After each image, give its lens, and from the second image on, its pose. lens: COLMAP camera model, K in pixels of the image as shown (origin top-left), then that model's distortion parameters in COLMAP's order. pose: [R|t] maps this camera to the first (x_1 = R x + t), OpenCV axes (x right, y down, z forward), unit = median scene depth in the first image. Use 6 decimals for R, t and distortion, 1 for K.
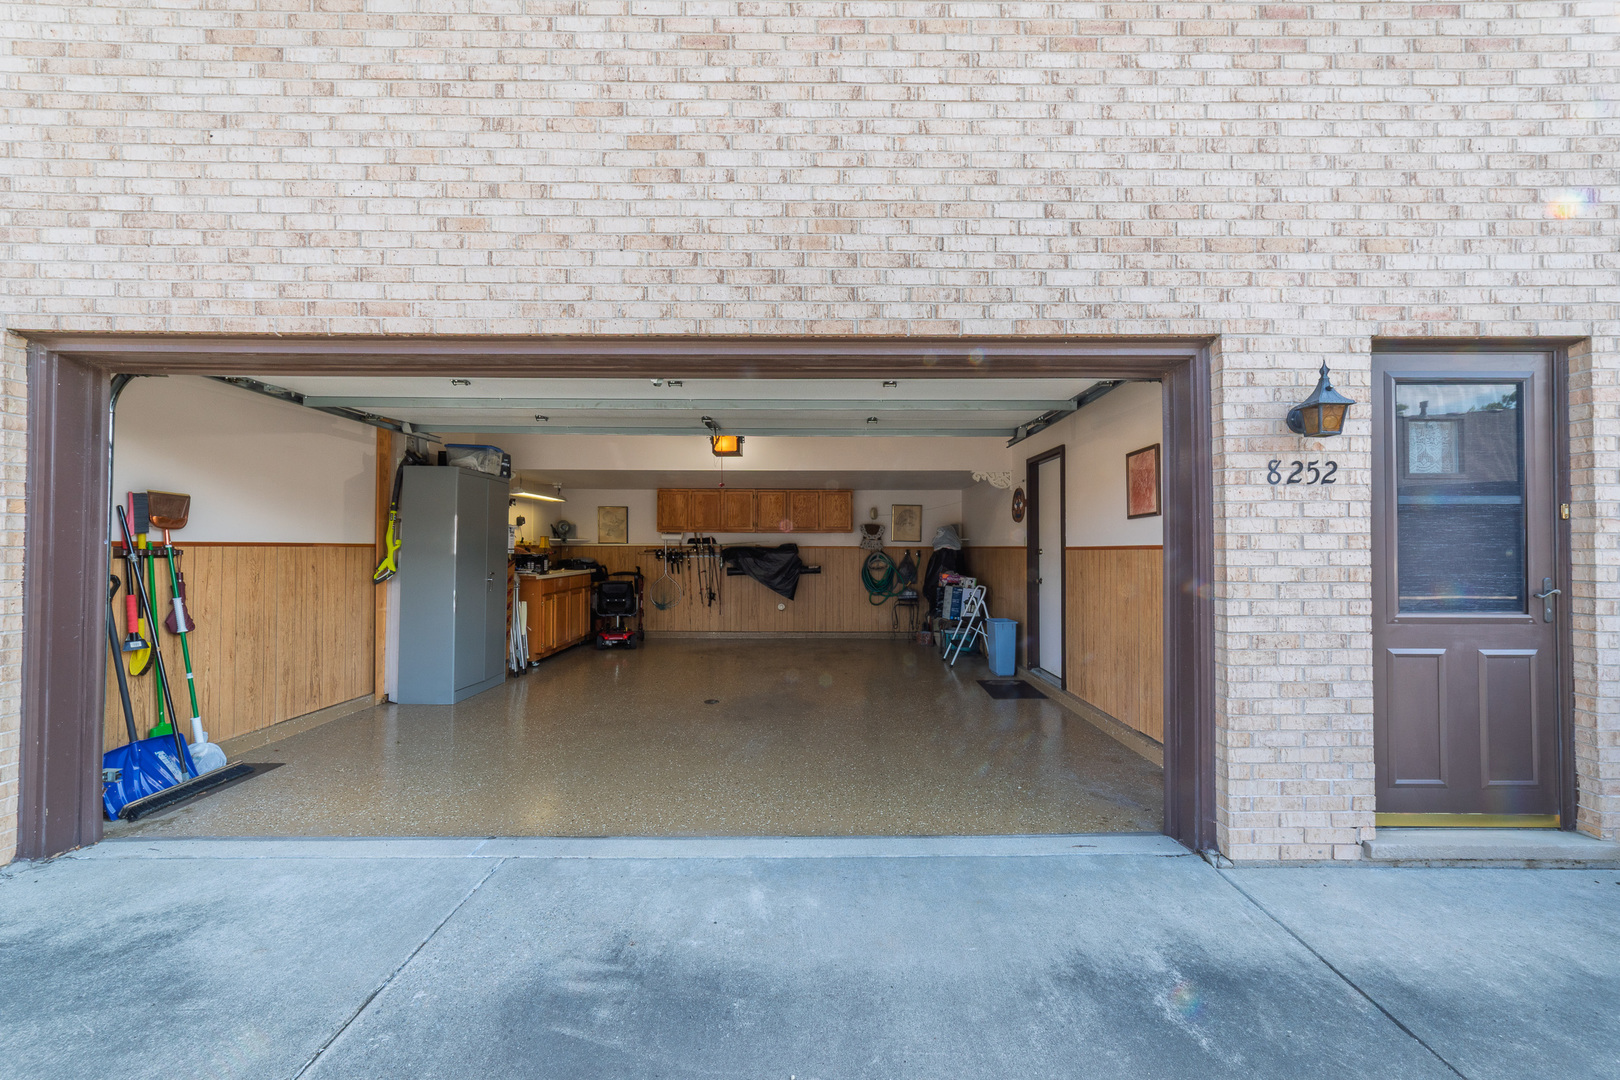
lens RADIAL K [[635.0, 0, 810.0], [0, 635.0, 540.0], [0, 0, 1]] dist [0.000701, 0.004419]
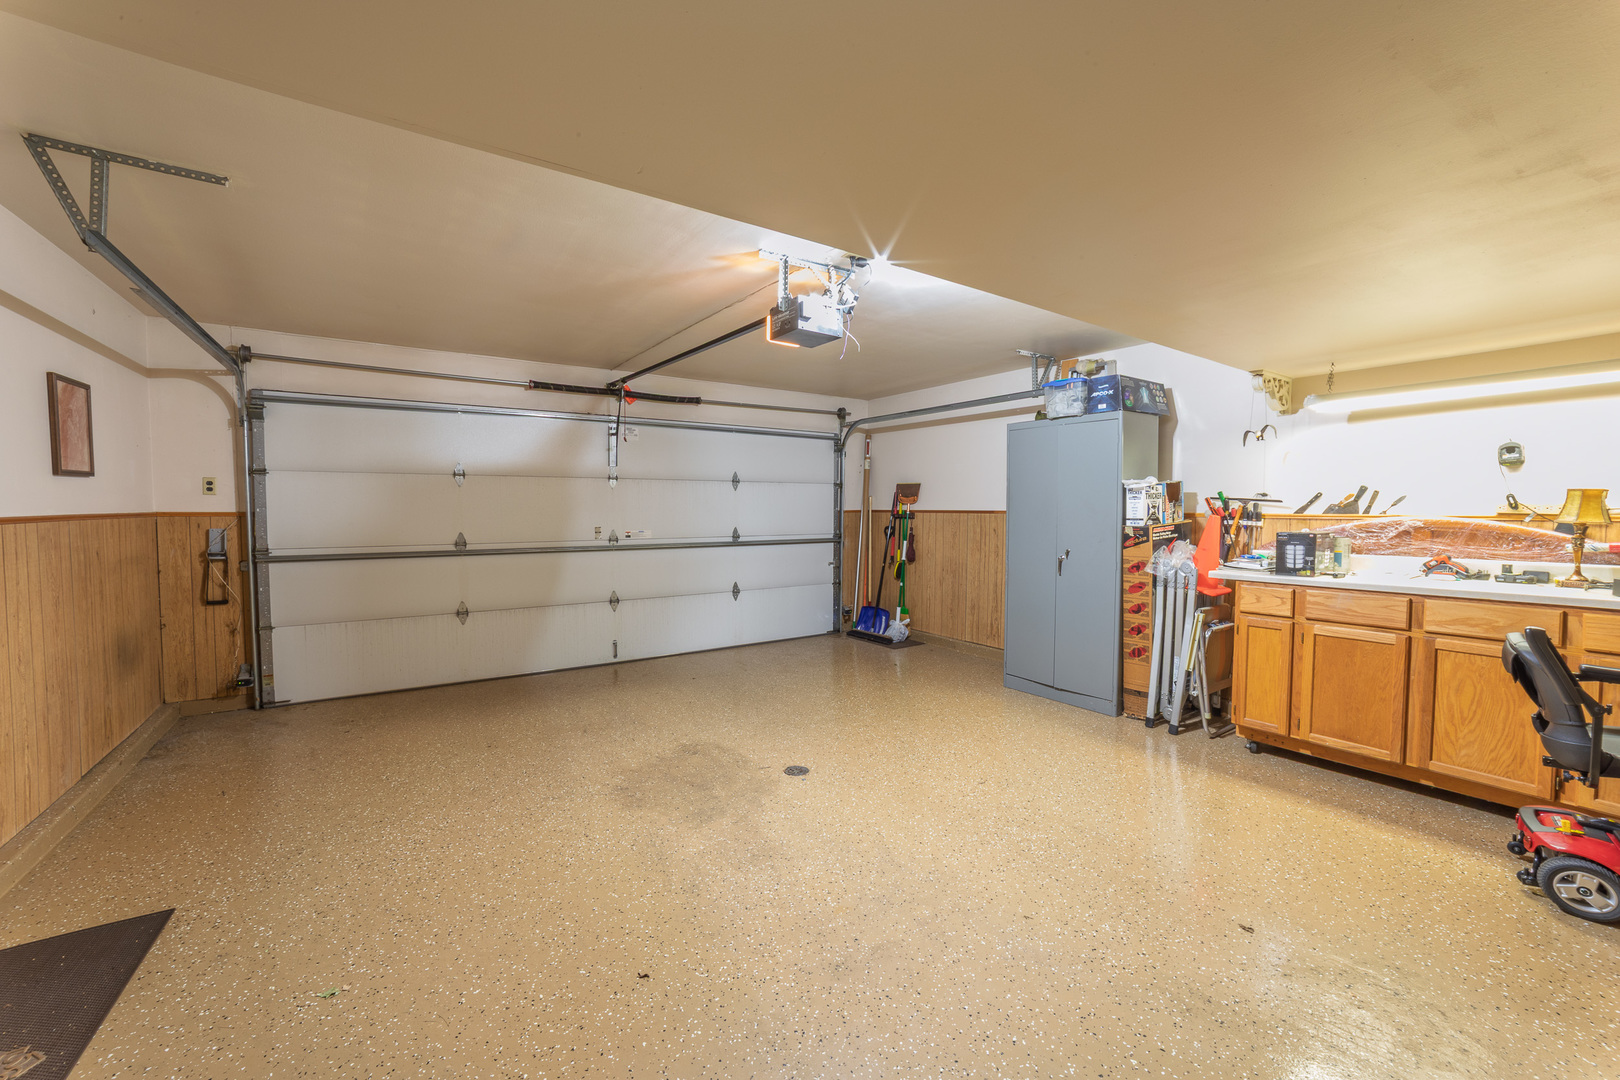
lens RADIAL K [[647.4, 0, 810.0], [0, 647.4, 540.0], [0, 0, 1]] dist [-0.063461, 0.020479]
pose [[-0.815261, 0.019943, -0.578750, 0.390372], [-0.000758, 0.999369, 0.035504, 0.031884], [0.579093, 0.029383, -0.814732, 3.162691]]
